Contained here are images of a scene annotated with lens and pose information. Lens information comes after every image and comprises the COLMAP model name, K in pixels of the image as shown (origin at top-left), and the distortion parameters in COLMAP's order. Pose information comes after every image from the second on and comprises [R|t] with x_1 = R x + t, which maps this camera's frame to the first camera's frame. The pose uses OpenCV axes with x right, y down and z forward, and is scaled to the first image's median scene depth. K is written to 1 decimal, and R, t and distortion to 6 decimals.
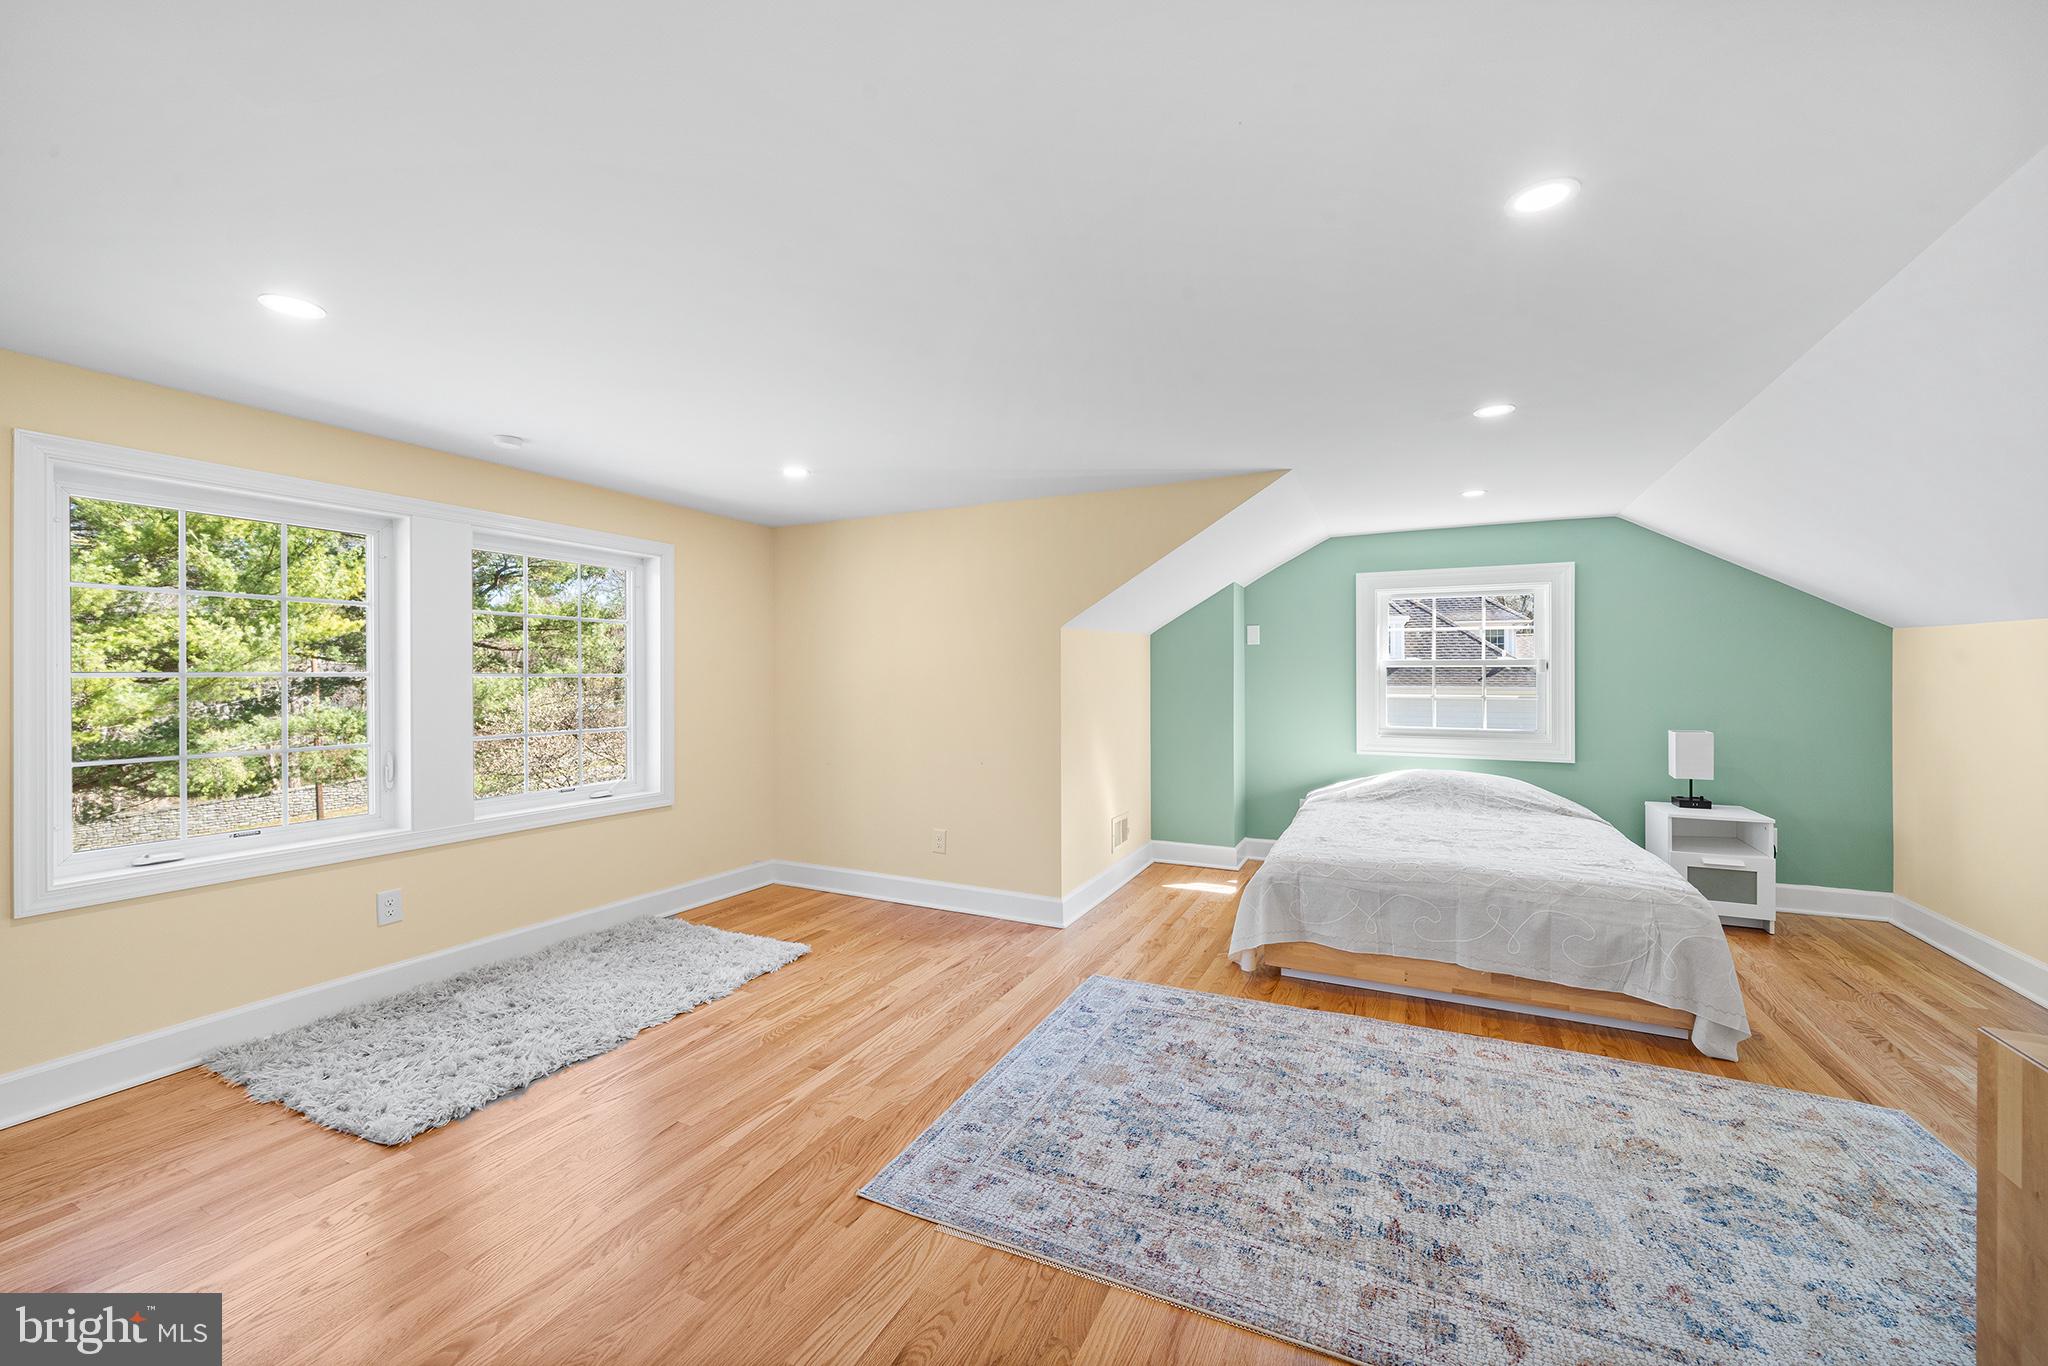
lens RADIAL K [[785.7, 0, 1015.5], [0, 785.7, 680.8], [0, 0, 1]] dist [-0.003711, -0.000240]
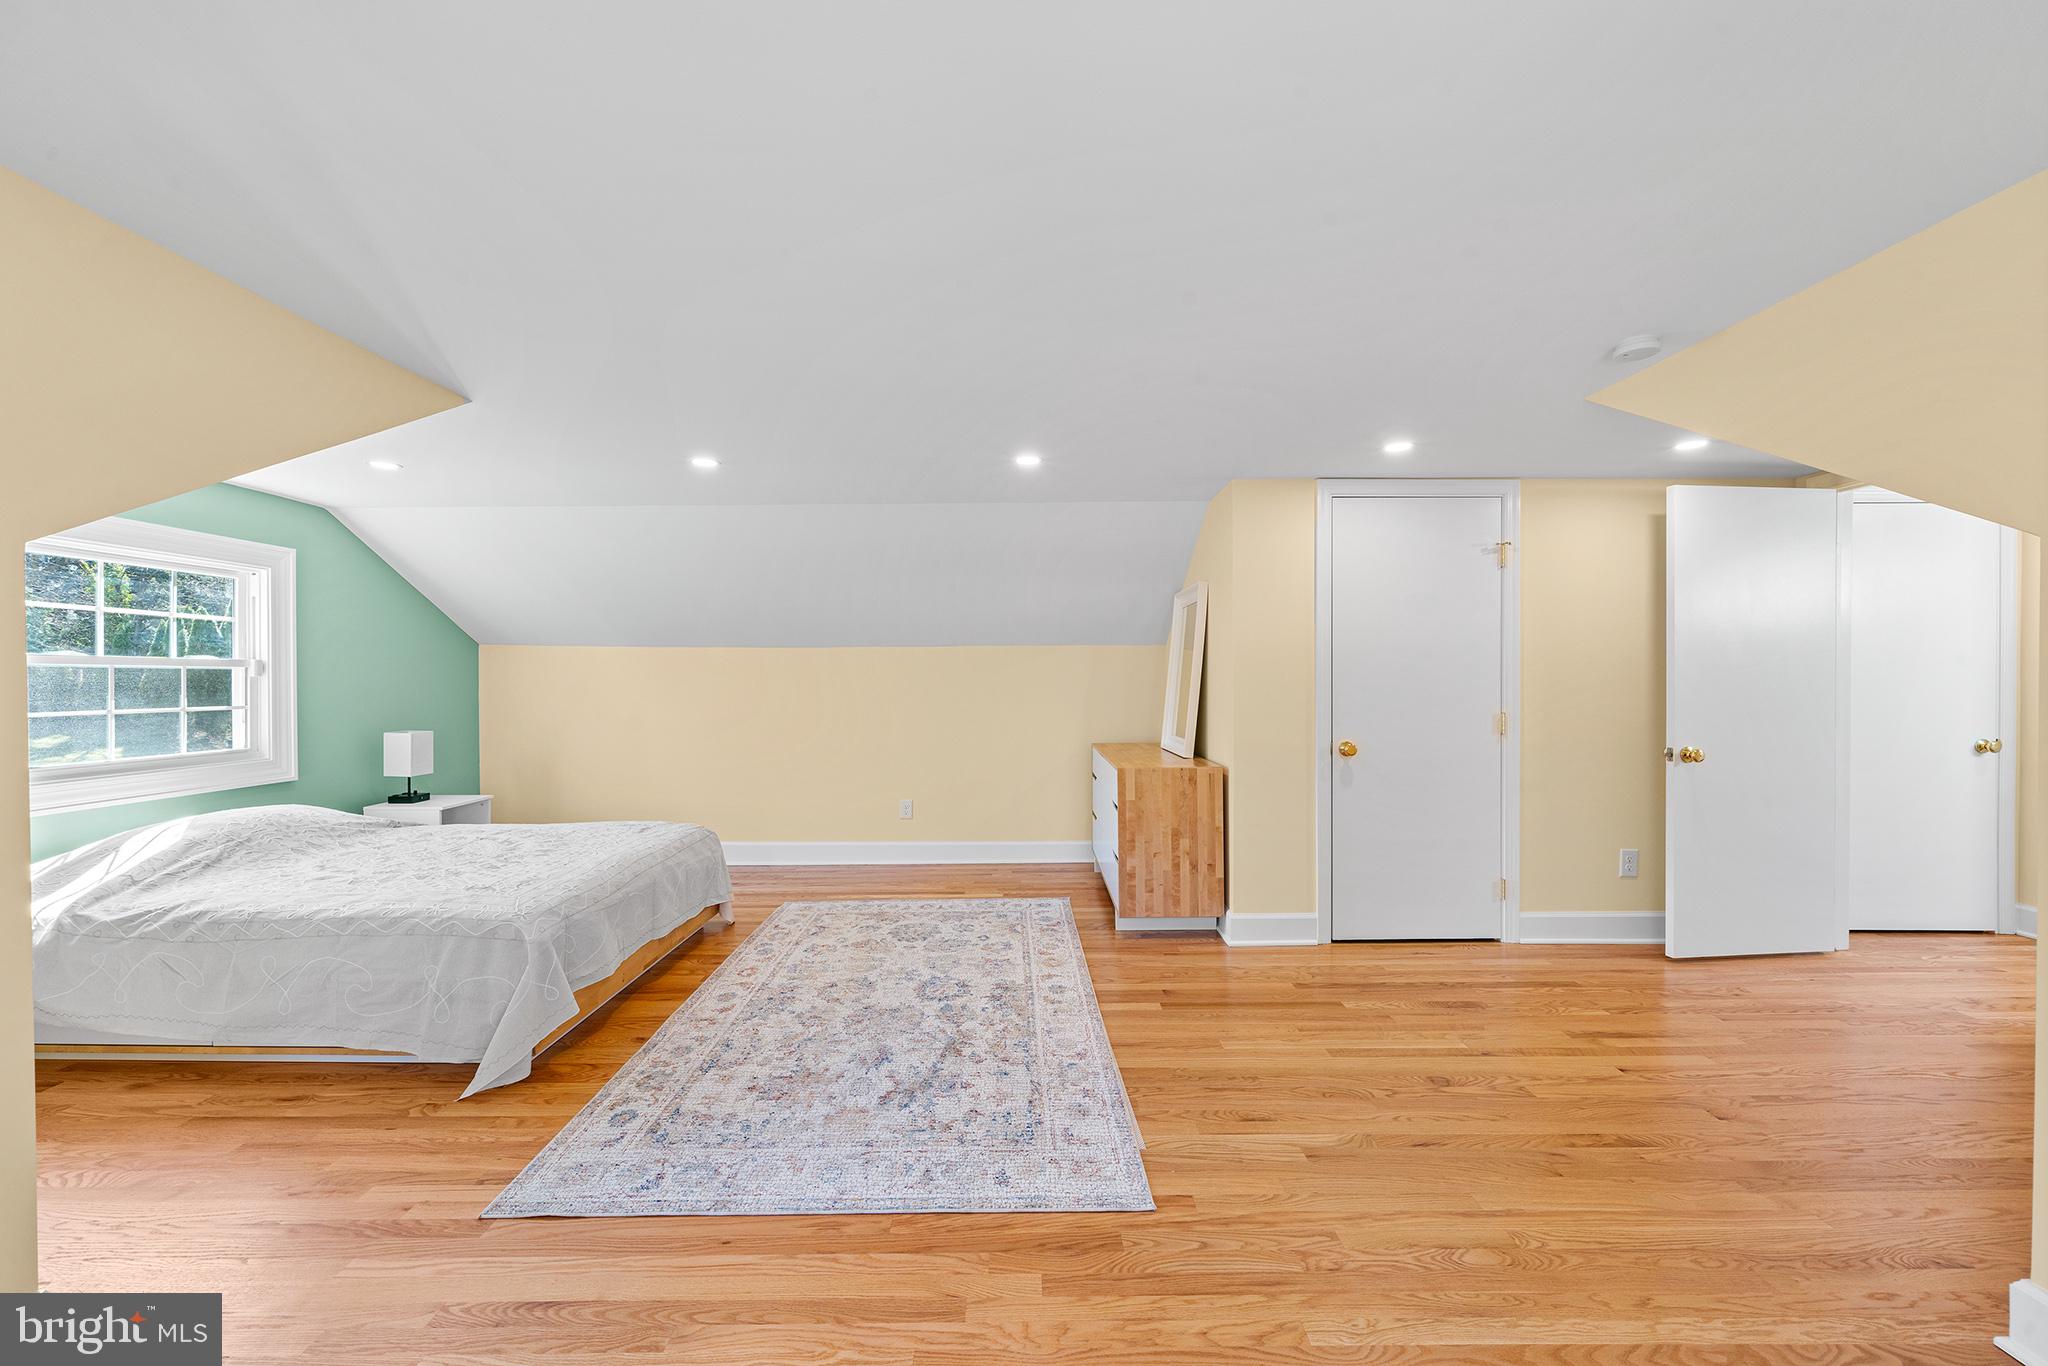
lens RADIAL K [[785.7, 0, 1015.5], [0, 785.7, 680.8], [0, 0, 1]] dist [-0.003711, -0.000240]
pose [[-0.456546, -0.002697, 0.889696, -0.836030], [0.011256, 0.999898, 0.008807, -0.007904], [-0.889629, 0.014035, -0.456469, 1.347602]]
